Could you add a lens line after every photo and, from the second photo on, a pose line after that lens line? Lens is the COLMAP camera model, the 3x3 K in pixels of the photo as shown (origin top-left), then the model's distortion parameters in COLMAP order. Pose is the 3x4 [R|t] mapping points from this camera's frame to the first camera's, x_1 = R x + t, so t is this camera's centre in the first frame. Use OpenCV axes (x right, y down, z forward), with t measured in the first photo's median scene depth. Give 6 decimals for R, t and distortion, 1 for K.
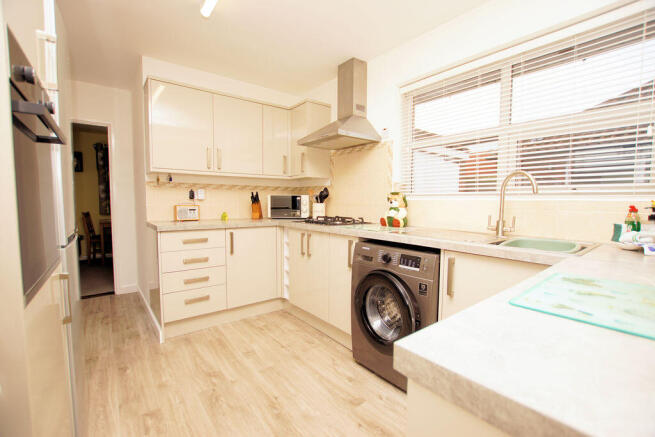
lens RADIAL K [[288.1, 0, 325.7], [0, 288.1, 216.0], [0, 0, 1]] dist [-0.031764, 0.000171]
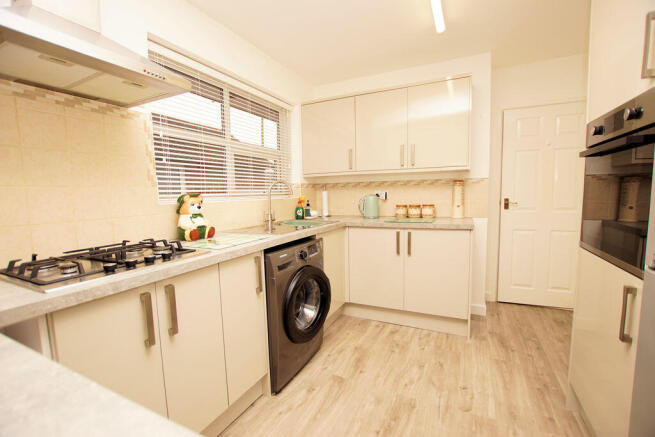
lens RADIAL K [[288.1, 0, 326.9], [0, 288.1, 223.3], [0, 0, 1]] dist [-0.031764, 0.000171]
pose [[-0.436791, -0.082840, 0.895741, -0.769216], [0.076790, 0.988683, 0.128880, -0.100337], [-0.896280, 0.125078, -0.425486, 1.330648]]
